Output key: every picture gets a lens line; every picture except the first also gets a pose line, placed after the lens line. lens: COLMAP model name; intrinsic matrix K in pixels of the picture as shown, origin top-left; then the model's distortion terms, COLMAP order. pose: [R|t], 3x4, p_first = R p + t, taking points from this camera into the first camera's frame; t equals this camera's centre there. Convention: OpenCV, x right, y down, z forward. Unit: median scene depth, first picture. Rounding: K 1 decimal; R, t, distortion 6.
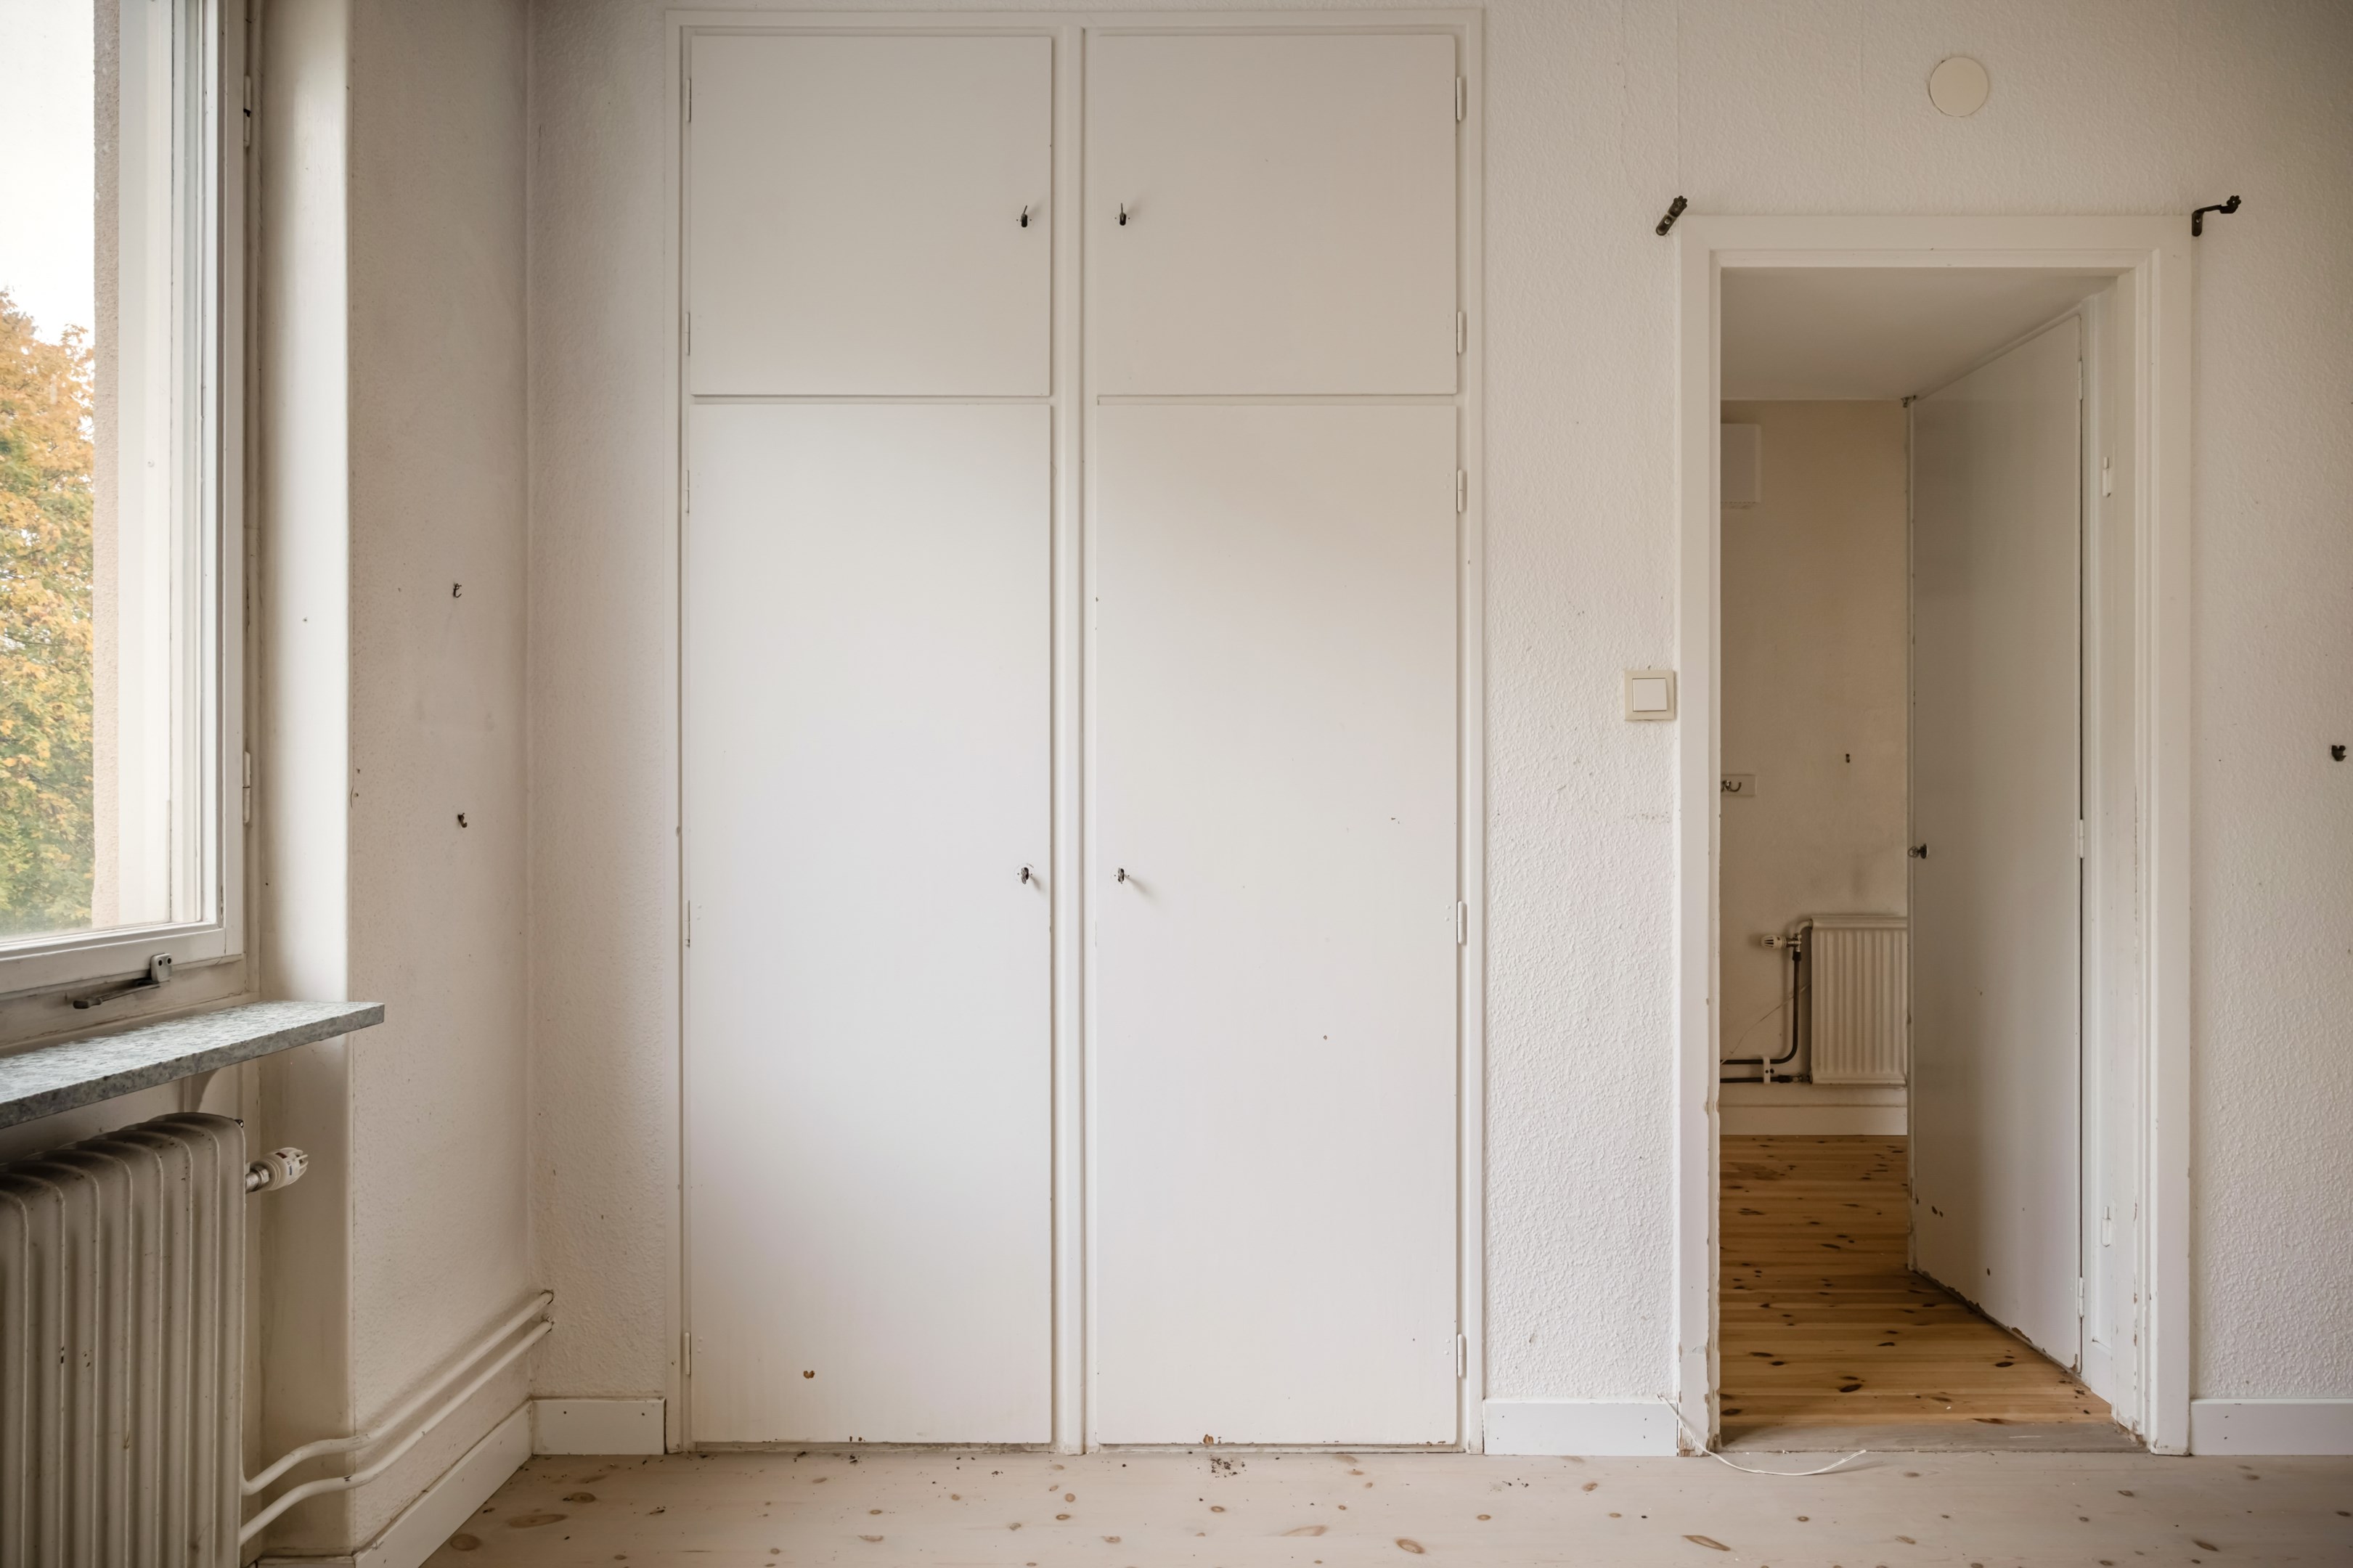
lens RADIAL K [[1410.3, 0, 1181.5], [0, 1410.3, 800.2], [0, 0, 1]] dist [-0.002235, -0.001019]
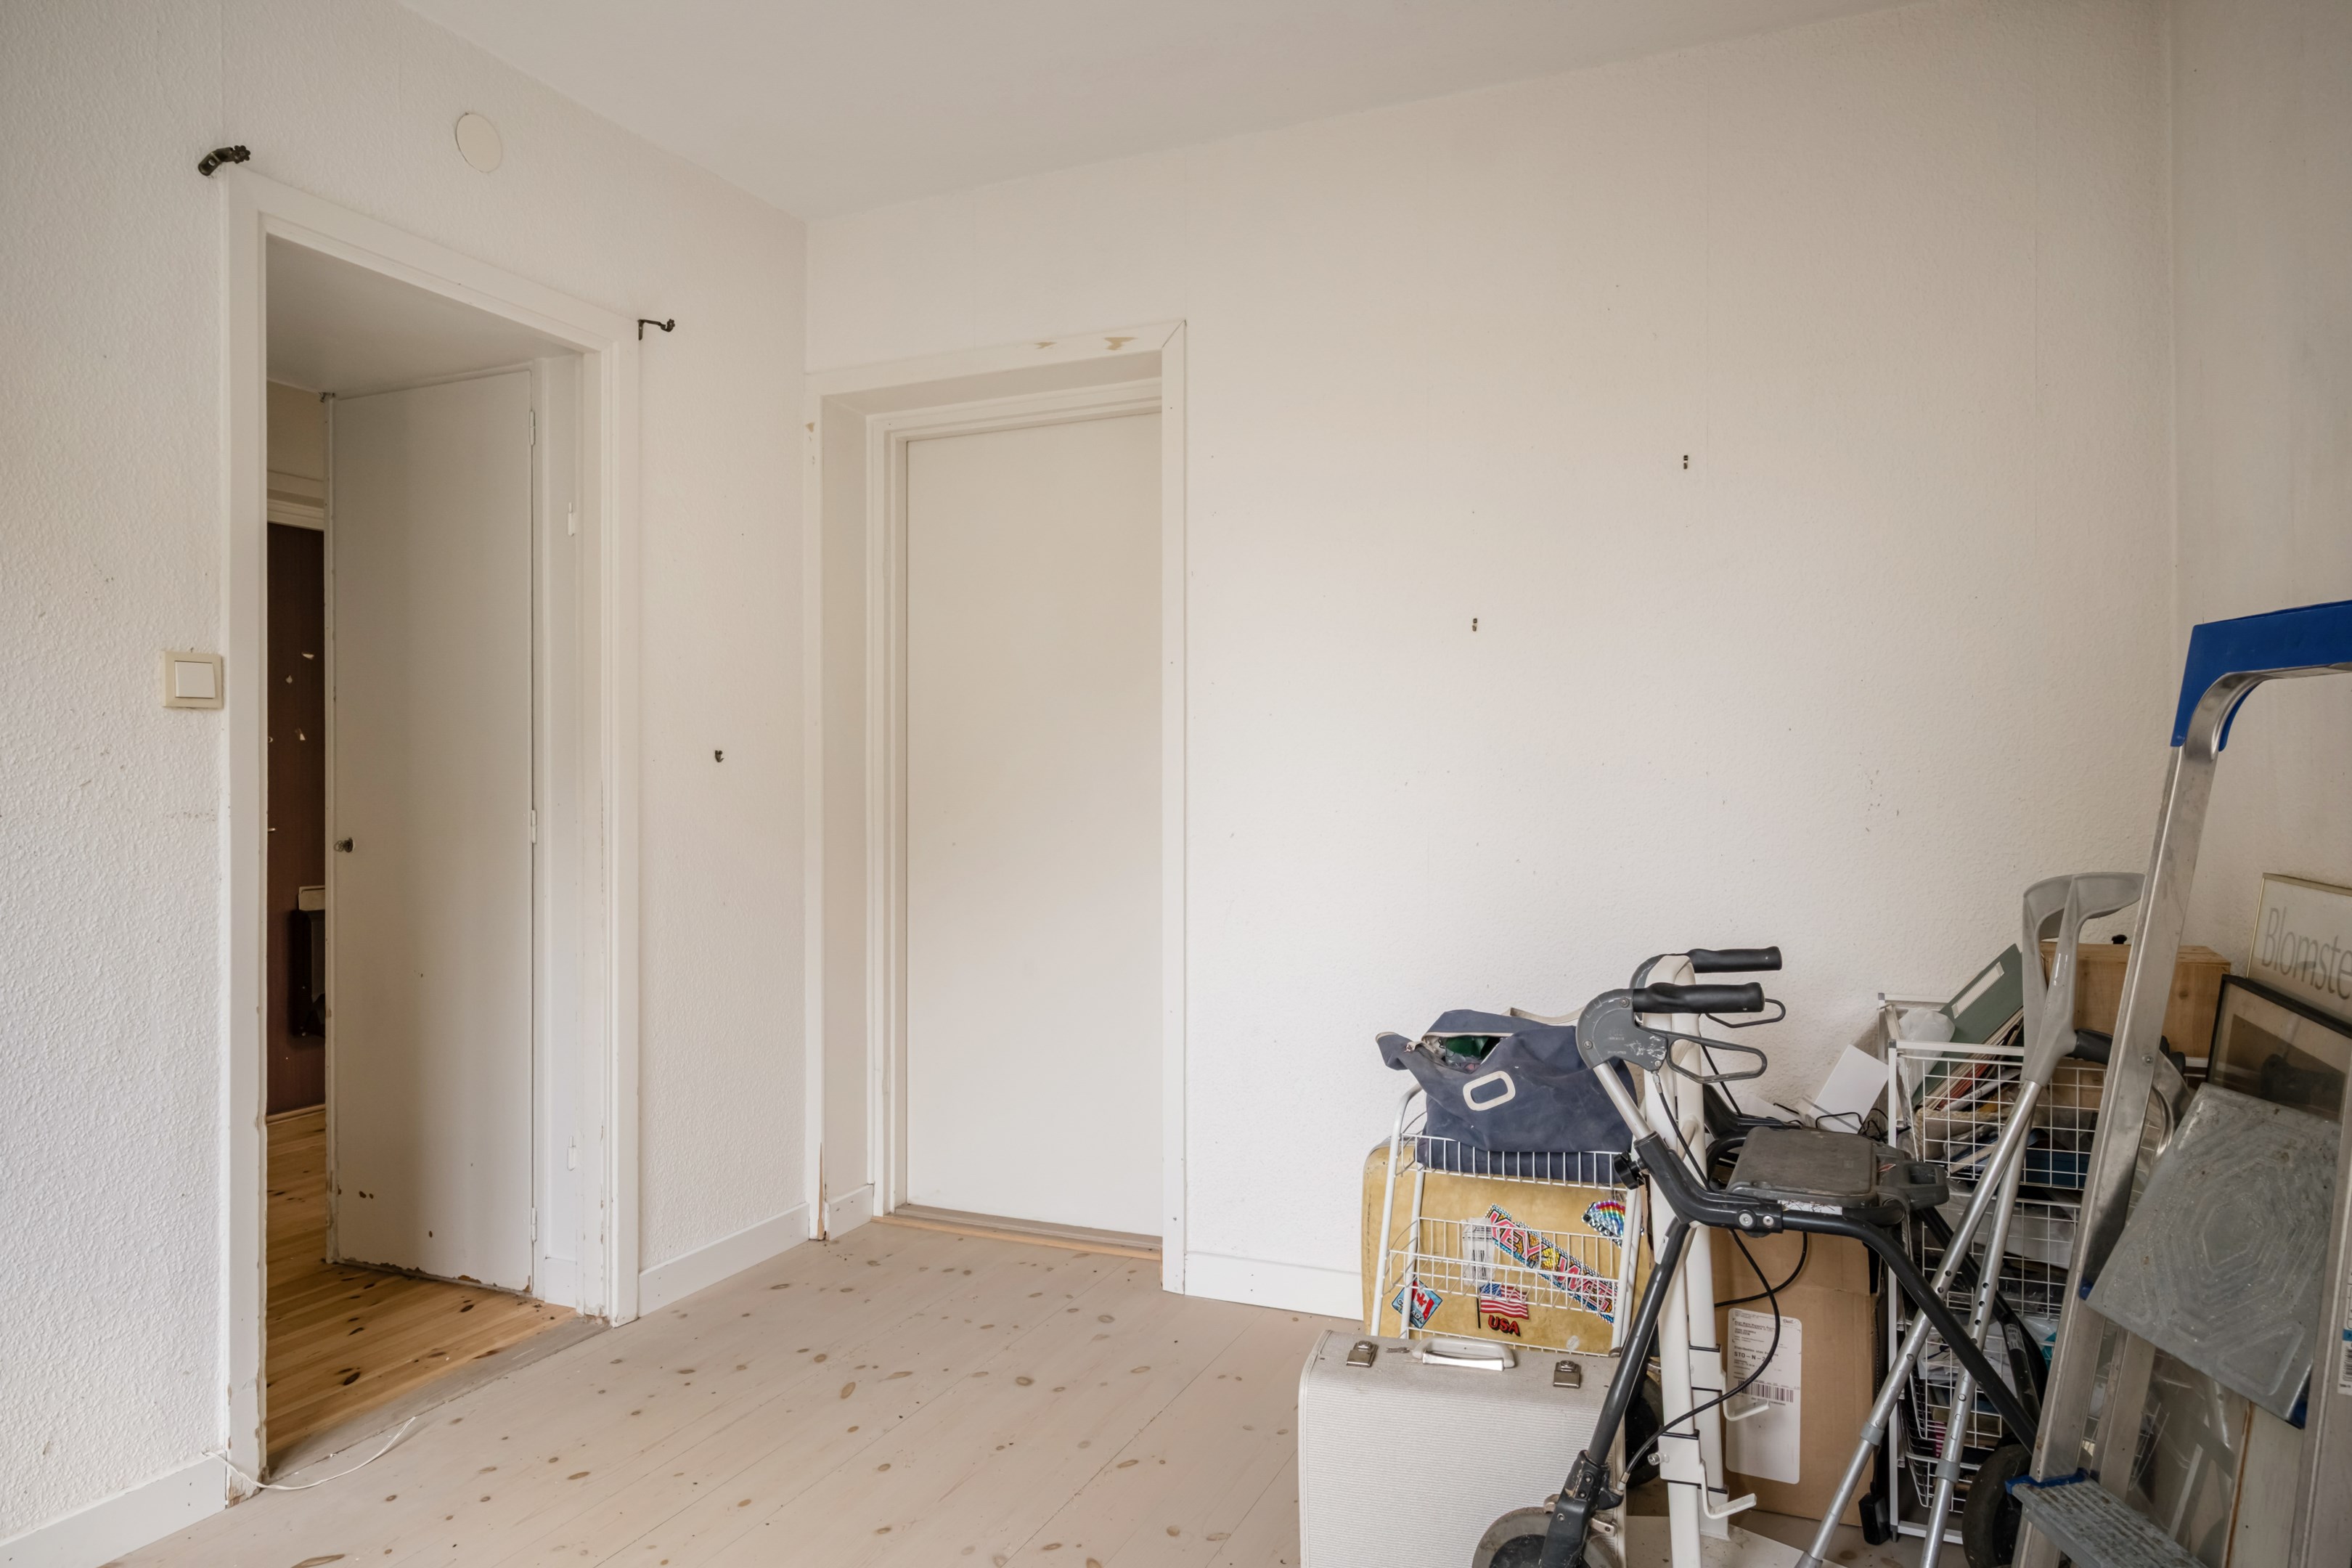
lens RADIAL K [[1417.7, 0, 1175.9], [0, 1417.7, 807.3], [0, 0, 1]] dist [0.002293, -0.000216]
pose [[0.408638, -0.017370, 0.912531, -0.226065], [0.009735, 0.999845, 0.014673, -0.000449], [-0.912644, 0.002887, 0.408744, 0.050978]]
